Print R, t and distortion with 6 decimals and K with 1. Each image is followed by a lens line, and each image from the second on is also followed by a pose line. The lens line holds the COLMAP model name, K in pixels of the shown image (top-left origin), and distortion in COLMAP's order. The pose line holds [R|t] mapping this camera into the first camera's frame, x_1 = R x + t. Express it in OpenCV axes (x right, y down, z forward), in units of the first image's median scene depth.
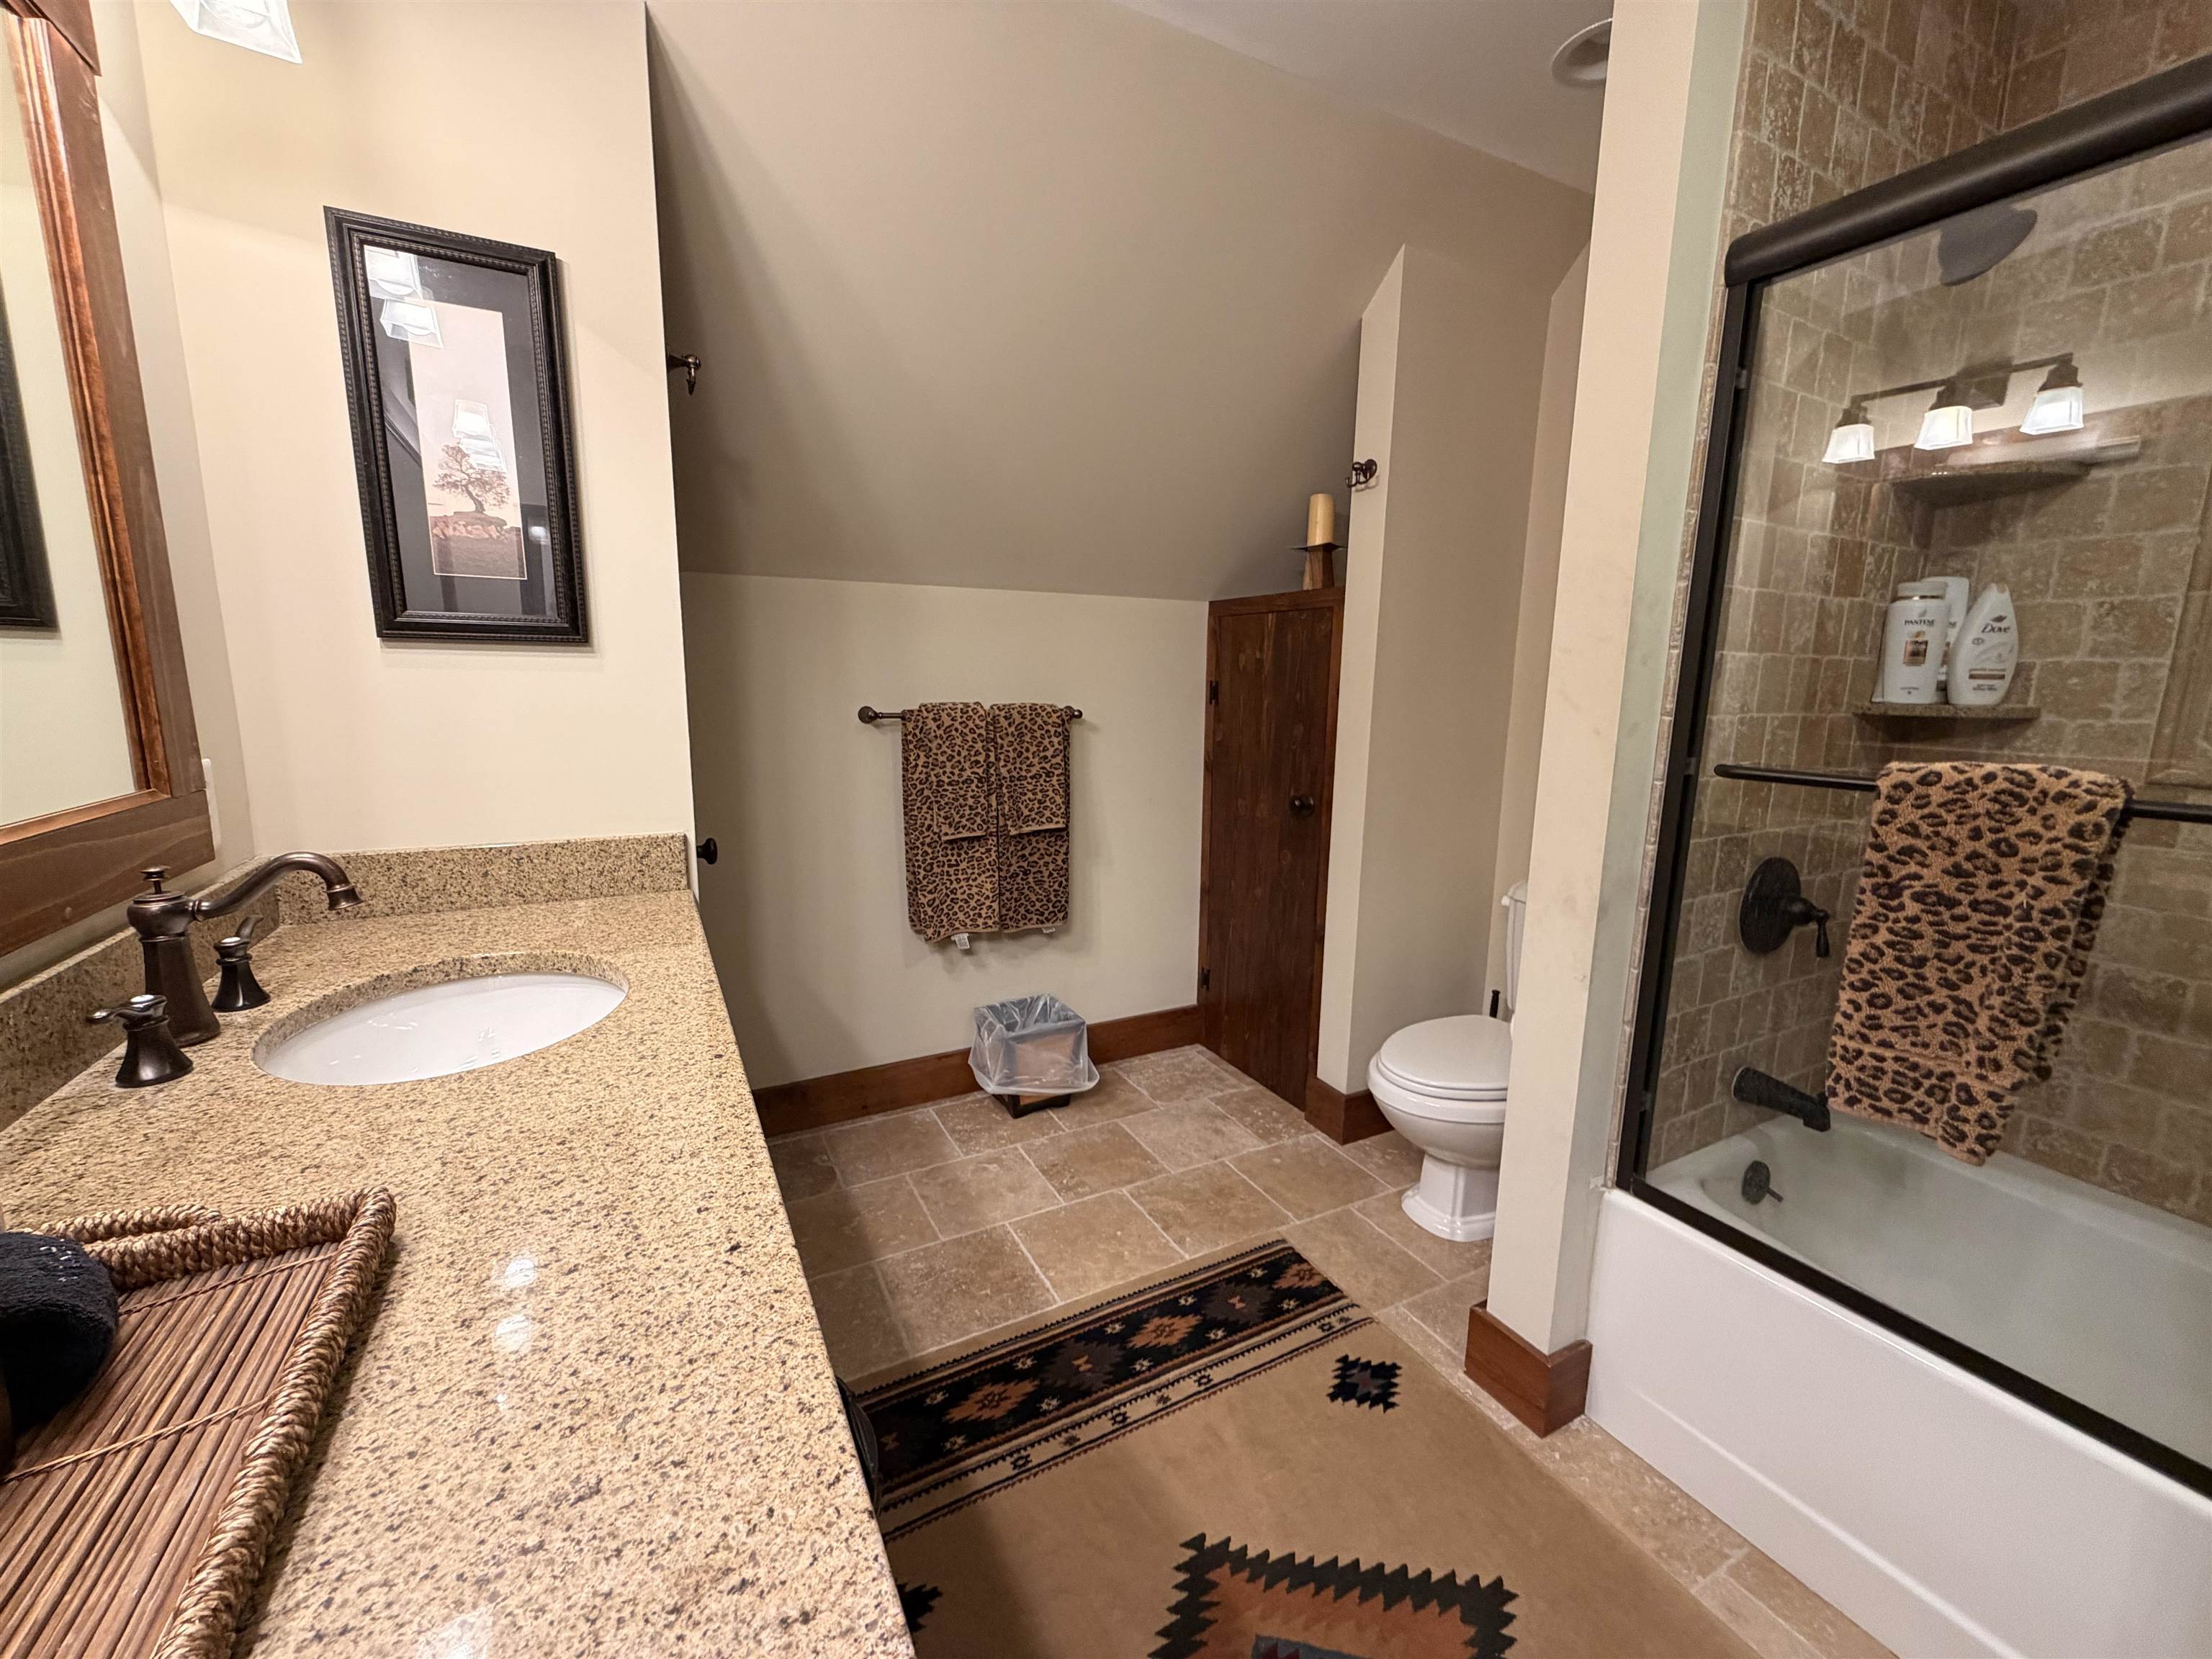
lens RADIAL K [[883.1, 0, 1099.6], [0, 883.1, 830.6], [0, 0, 1]] dist [0.000816, -0.000675]
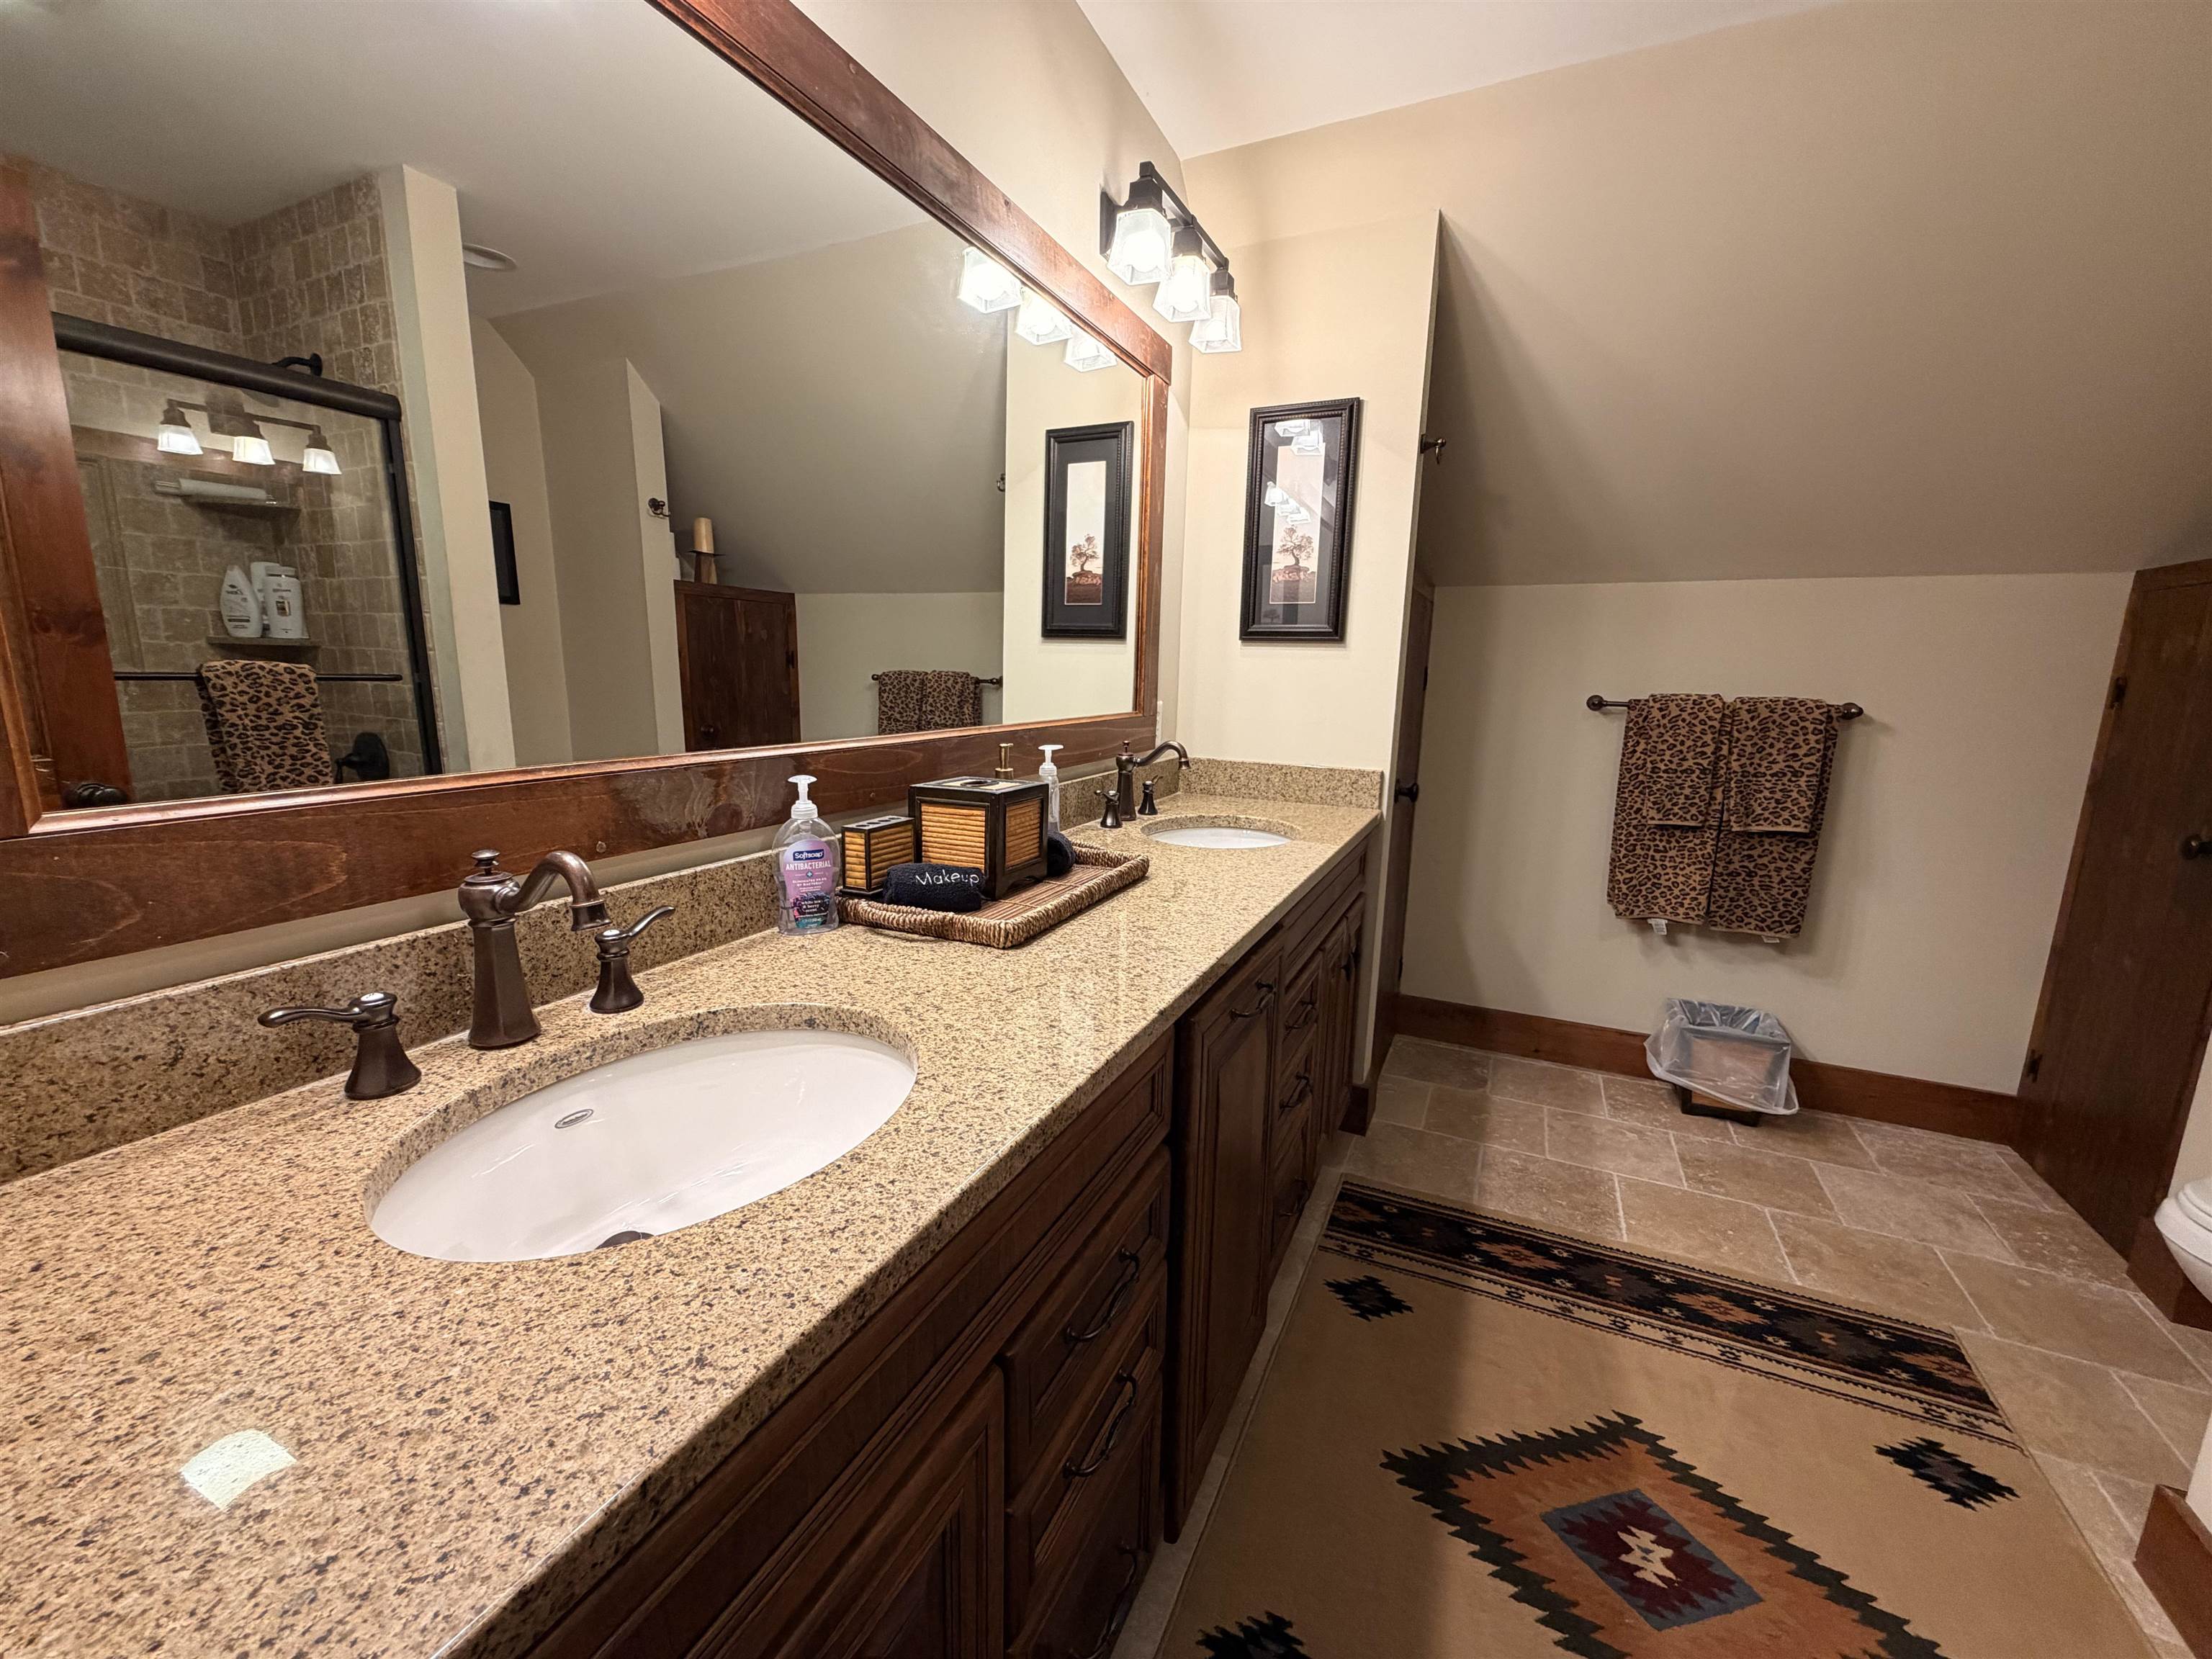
lens RADIAL K [[883.1, 0, 1105.8], [0, 883.1, 827.7], [0, 0, 1]] dist [0.000816, -0.000675]
pose [[0.600415, 0.143835, -0.786647, 0.259631], [-0.150212, 0.986467, 0.065720, 0.042940], [0.785454, 0.078705, 0.613895, -0.152662]]
